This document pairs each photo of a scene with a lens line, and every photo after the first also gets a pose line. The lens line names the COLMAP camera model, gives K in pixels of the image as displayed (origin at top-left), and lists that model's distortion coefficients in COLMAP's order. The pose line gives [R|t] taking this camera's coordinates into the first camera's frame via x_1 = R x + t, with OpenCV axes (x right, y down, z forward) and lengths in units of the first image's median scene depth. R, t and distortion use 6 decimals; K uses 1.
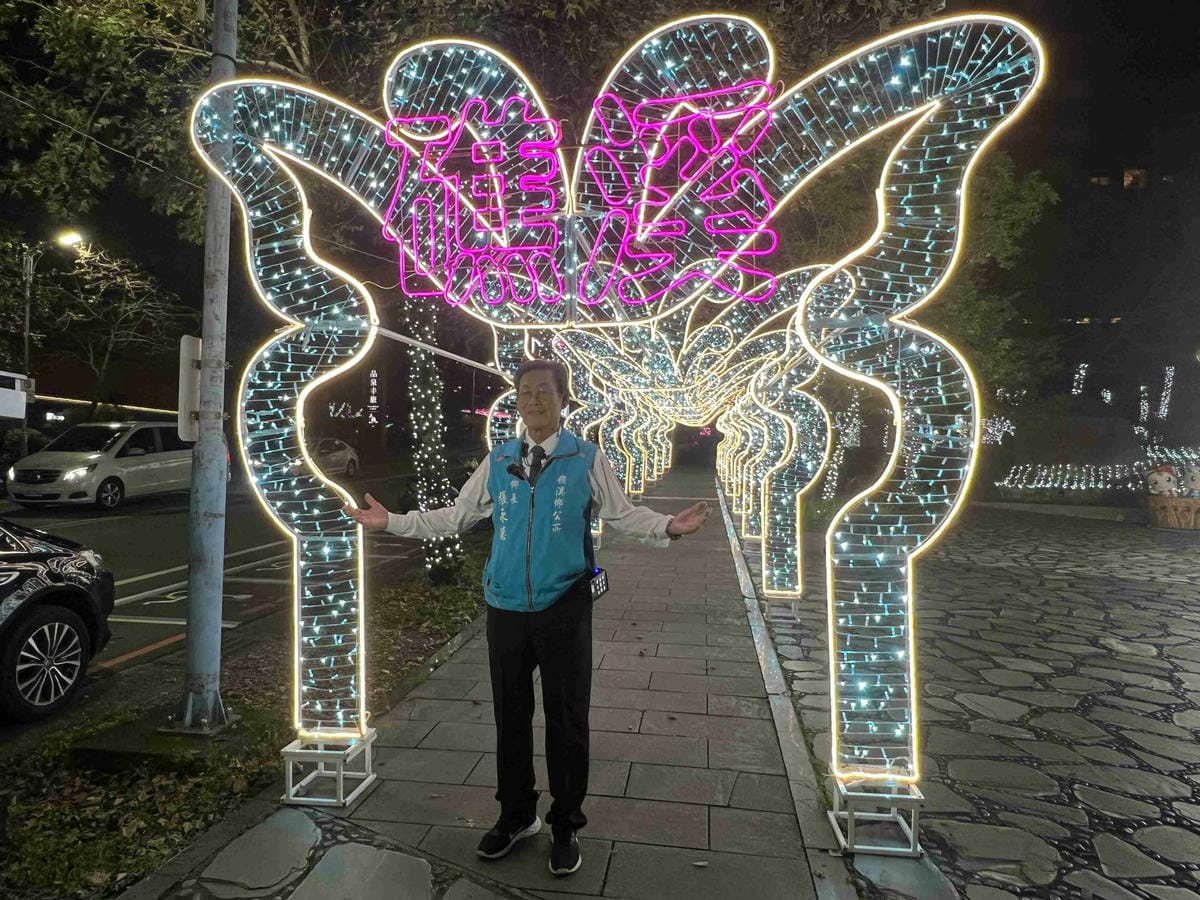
lens RADIAL K [[768.2, 0, 597.9], [0, 768.2, 451.2], [0, 0, 1]] dist [-0.000568, 0.000151]
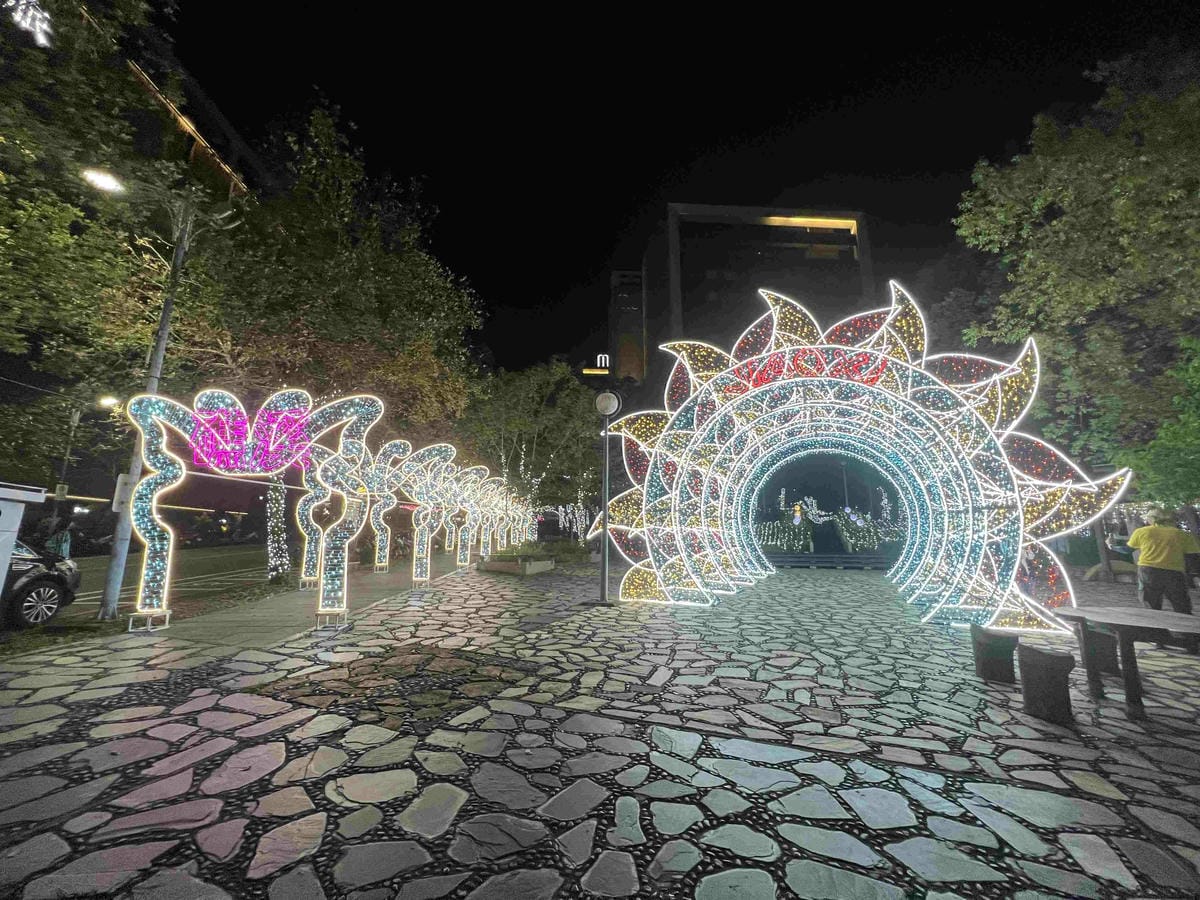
lens RADIAL K [[480.9, 0, 602.0], [0, 480.9, 450.4], [0, 0, 1]] dist [-0.000675, 0.001449]
pose [[0.980372, 0.020591, 0.196079, 0.994710], [0.012648, 0.985914, -0.166774, 0.095066], [-0.196751, 0.165981, 0.966302, -1.254244]]
